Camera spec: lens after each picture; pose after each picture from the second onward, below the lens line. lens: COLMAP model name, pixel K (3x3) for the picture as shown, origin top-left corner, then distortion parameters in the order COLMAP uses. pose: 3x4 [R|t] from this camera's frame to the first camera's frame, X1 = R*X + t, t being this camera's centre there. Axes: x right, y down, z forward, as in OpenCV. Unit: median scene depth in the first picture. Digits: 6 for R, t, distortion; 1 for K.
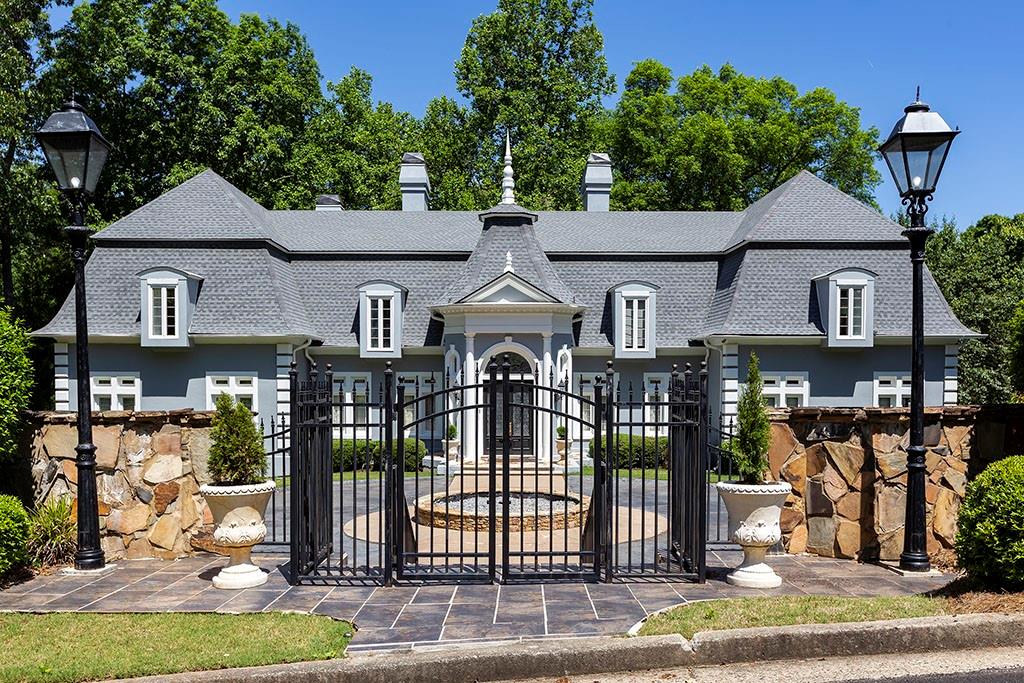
lens RADIAL K [[888.7, 0, 512.3], [0, 888.7, 344.6], [0, 0, 1]] dist [0.012084, -0.024256]
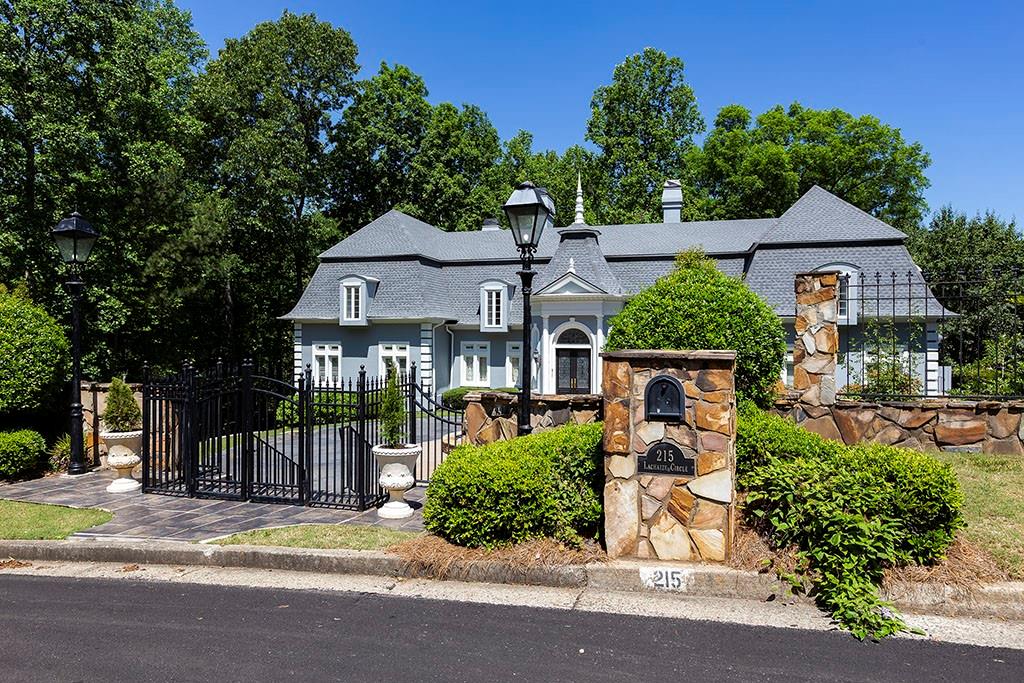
lens RADIAL K [[632.4, 0, 516.1], [0, 632.4, 293.8], [0, 0, 1]] dist [-0.001099, 0.001157]
pose [[0.958864, -0.014785, -0.283480, 0.181744], [0.006452, 0.999520, -0.030306, -0.015869], [0.283792, 0.027231, 0.958499, 0.007847]]
